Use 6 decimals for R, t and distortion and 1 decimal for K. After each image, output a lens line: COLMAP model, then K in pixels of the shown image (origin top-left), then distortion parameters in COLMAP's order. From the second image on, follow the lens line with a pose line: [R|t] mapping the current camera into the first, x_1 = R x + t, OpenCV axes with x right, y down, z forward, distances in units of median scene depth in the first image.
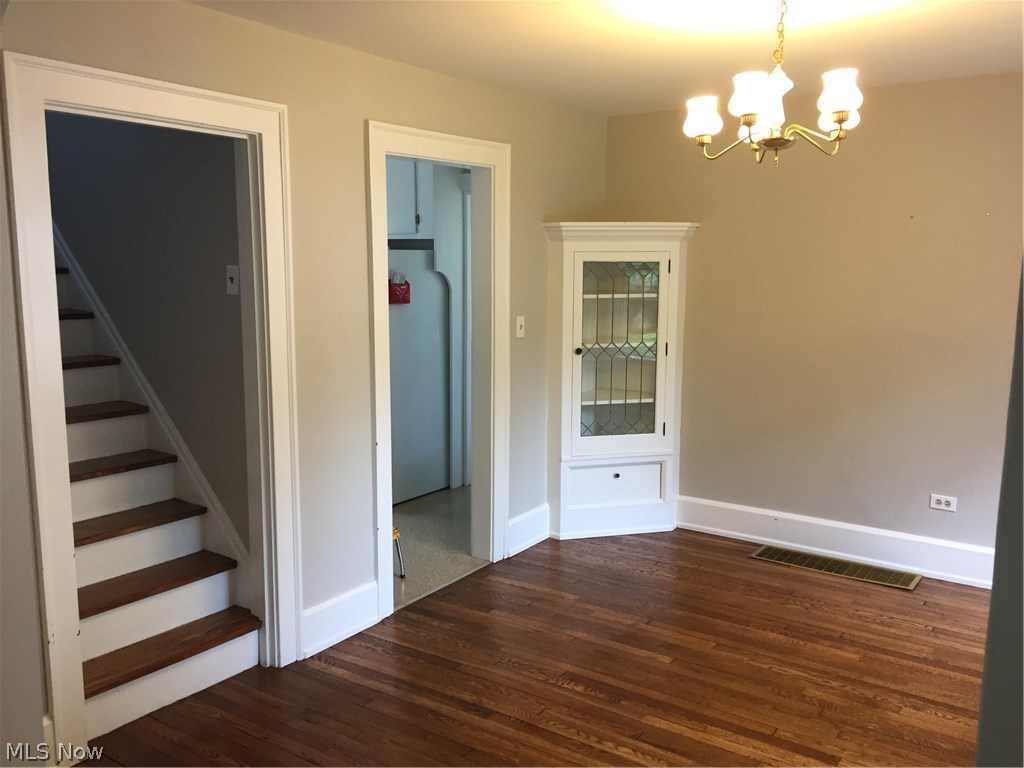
lens RADIAL K [[899.4, 0, 514.4], [0, 899.4, 382.1], [0, 0, 1]] dist [0.054150, -0.006693]
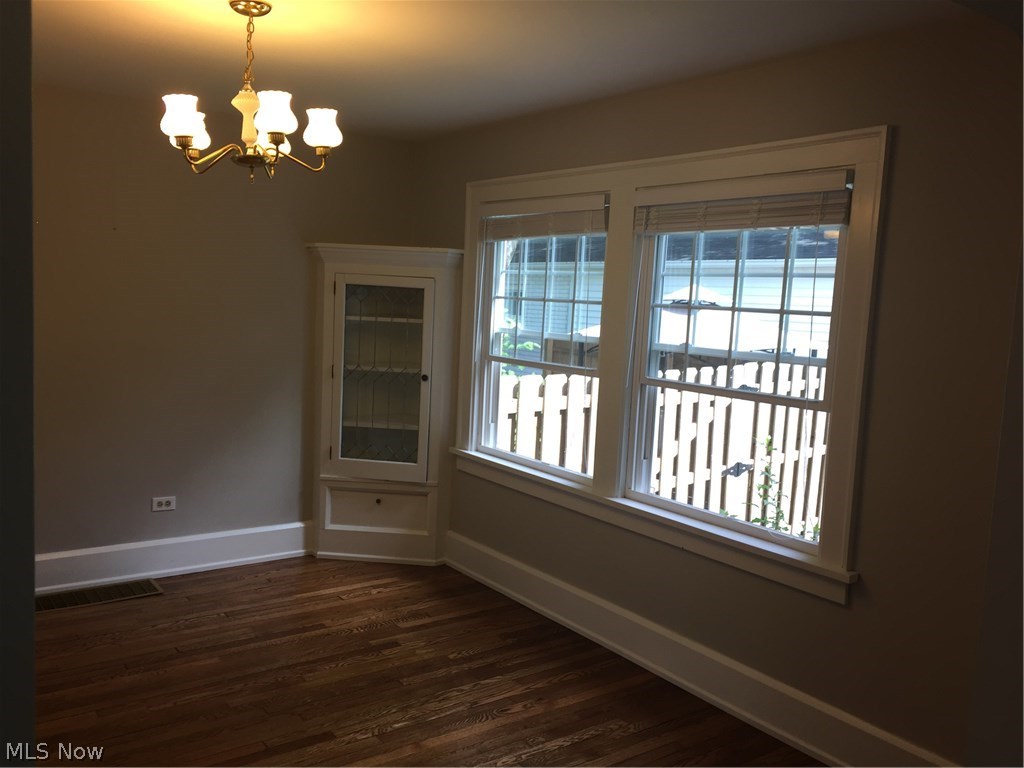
lens RADIAL K [[899.4, 0, 513.1], [0, 899.4, 381.1], [0, 0, 1]] dist [0.054150, -0.006693]
pose [[0.338985, -0.088027, 0.936665, -0.432606], [0.090423, 0.994052, 0.060696, -0.042301], [-0.936436, 0.064121, 0.344928, 0.301732]]
